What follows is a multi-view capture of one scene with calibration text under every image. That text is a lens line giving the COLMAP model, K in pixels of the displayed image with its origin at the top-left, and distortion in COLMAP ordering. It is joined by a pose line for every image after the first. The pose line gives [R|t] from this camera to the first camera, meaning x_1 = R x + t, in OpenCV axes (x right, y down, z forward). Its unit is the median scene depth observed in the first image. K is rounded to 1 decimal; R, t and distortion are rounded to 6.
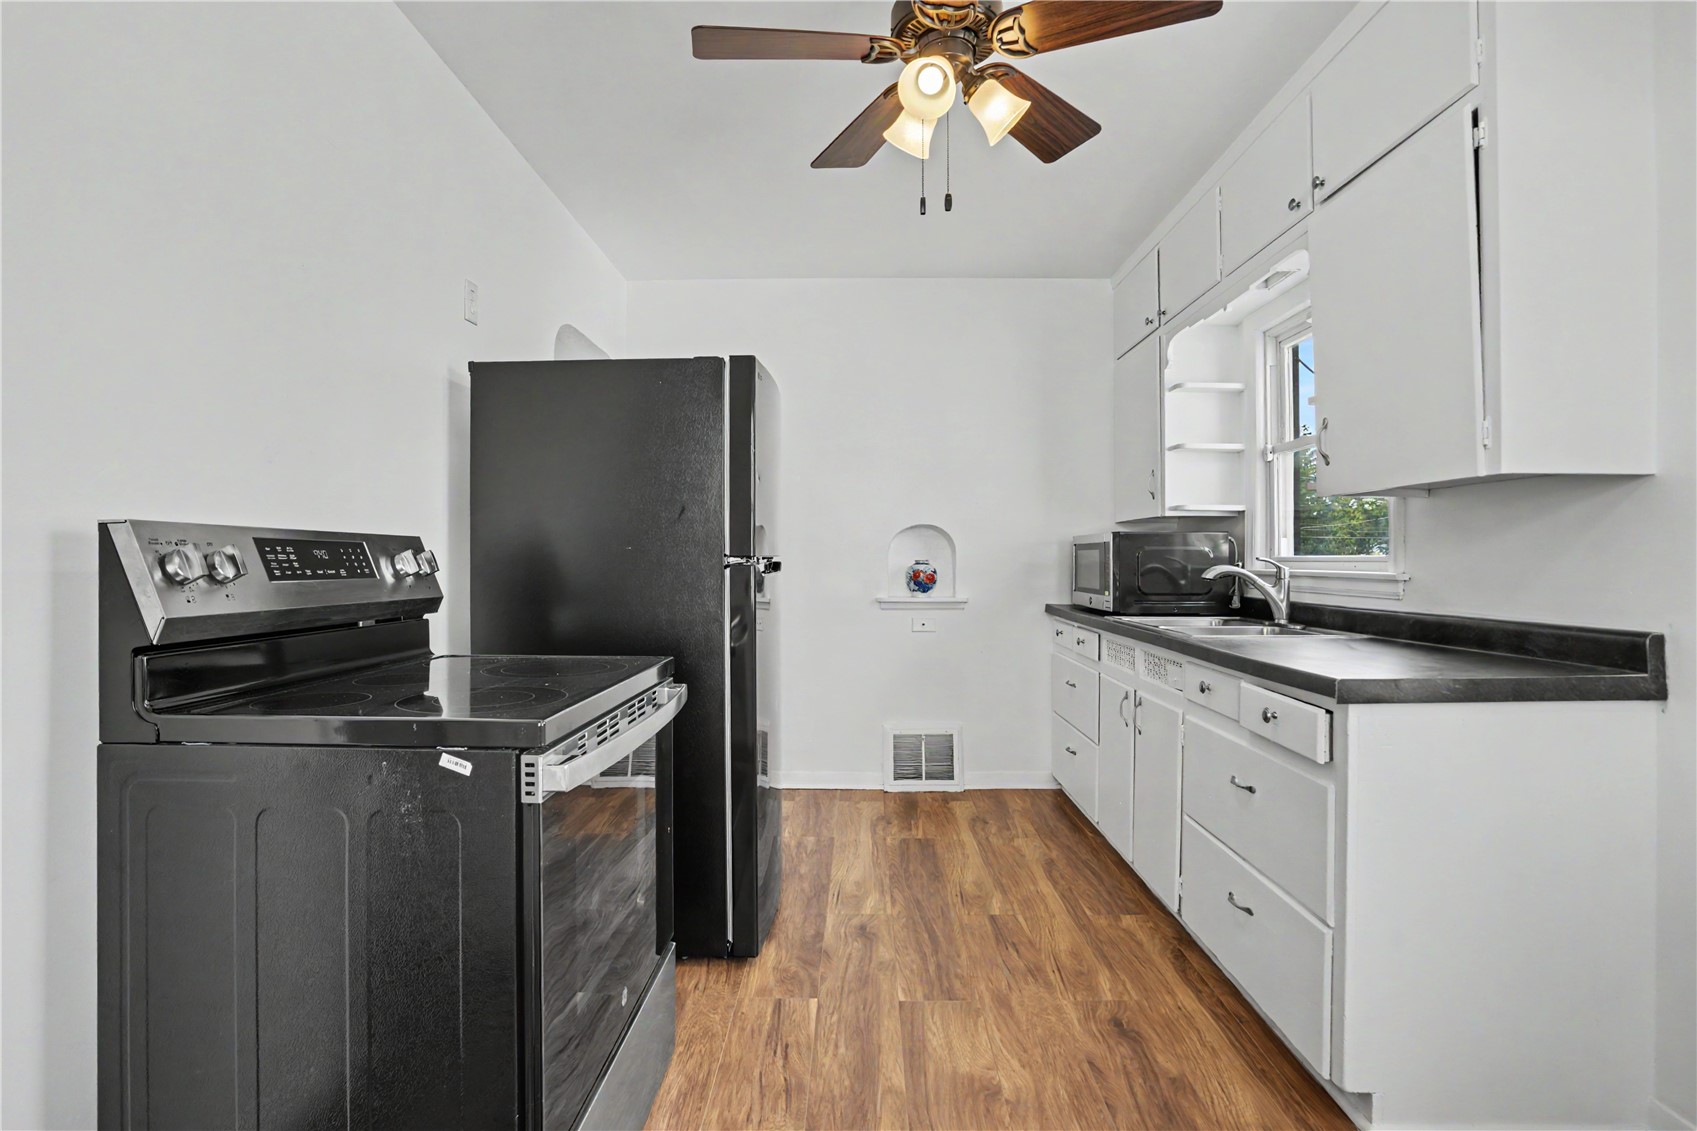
lens RADIAL K [[804.2, 0, 849.6], [0, 804.2, 577.7], [0, 0, 1]] dist [-0.050565, 0.023421]
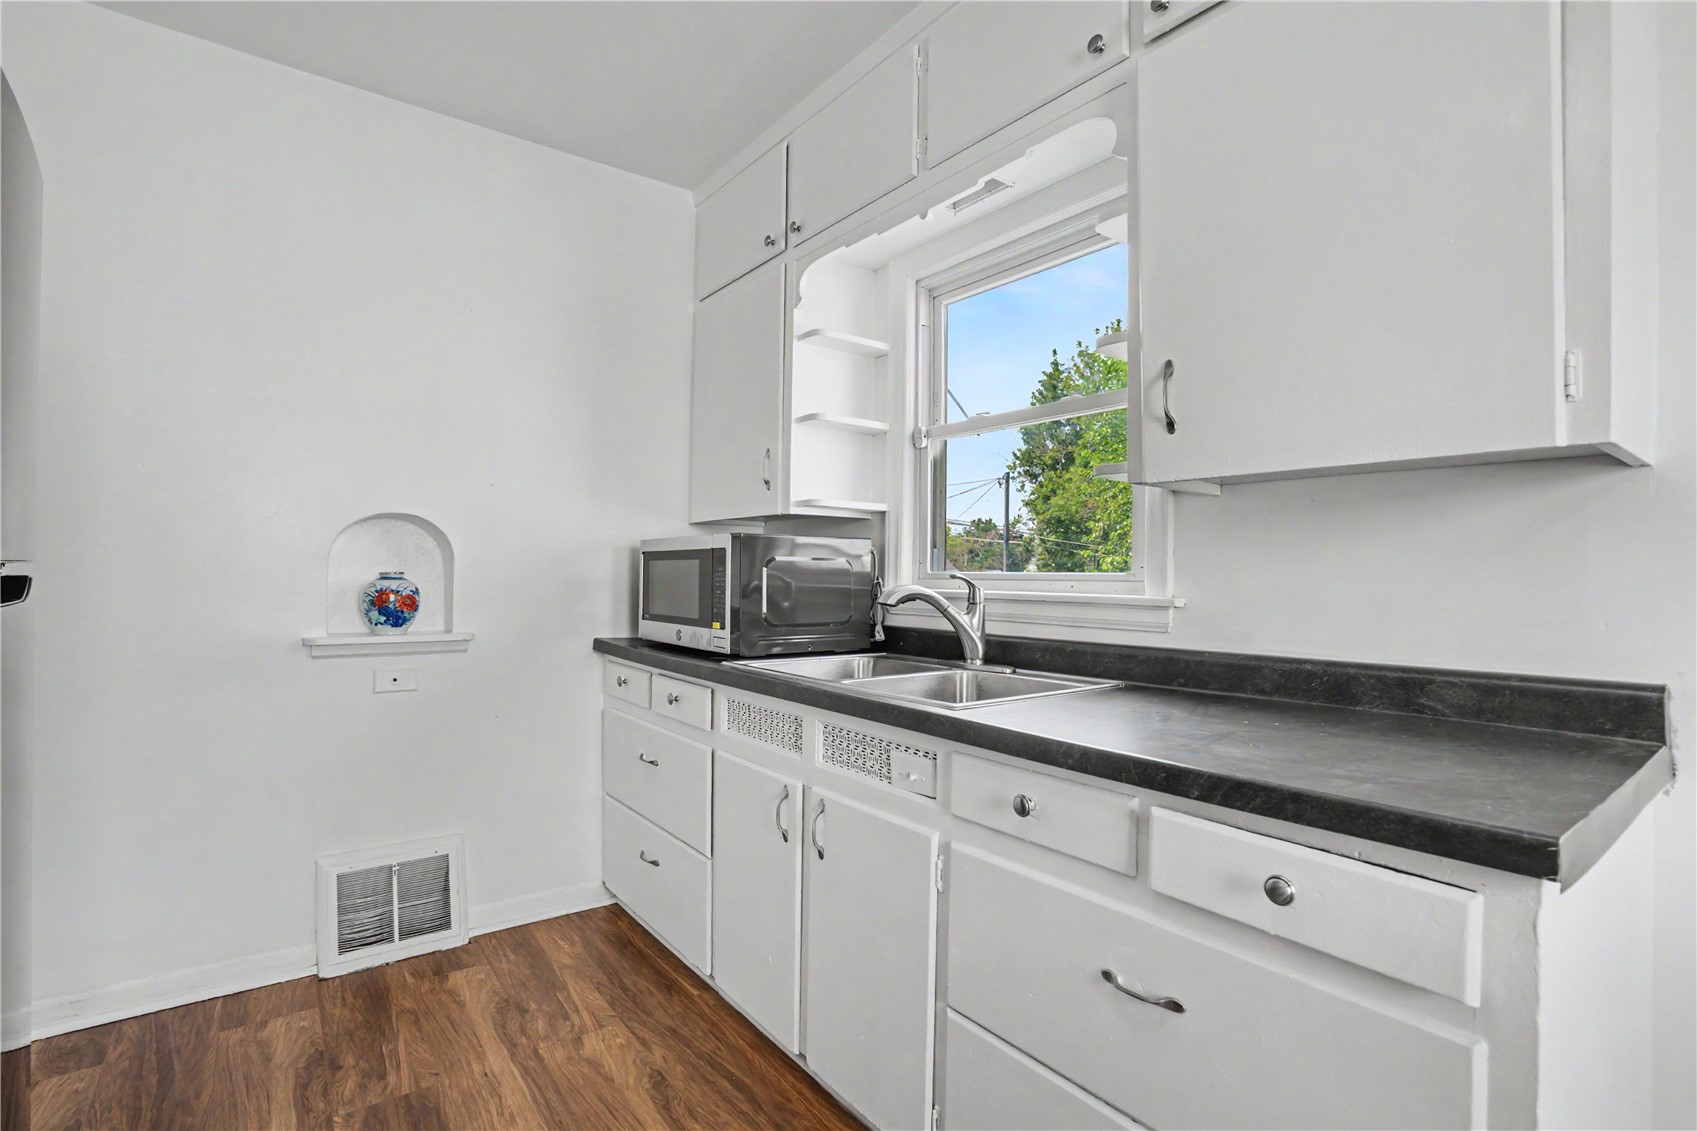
lens RADIAL K [[789.4, 0, 848.2], [0, 789.4, 567.6], [0, 0, 1]] dist [-0.069676, 0.024200]
pose [[0.787232, 0.013103, 0.616518, 0.004022], [0.004460, 0.999627, -0.026940, -0.010169], [-0.616641, 0.023958, 0.786880, 0.419568]]
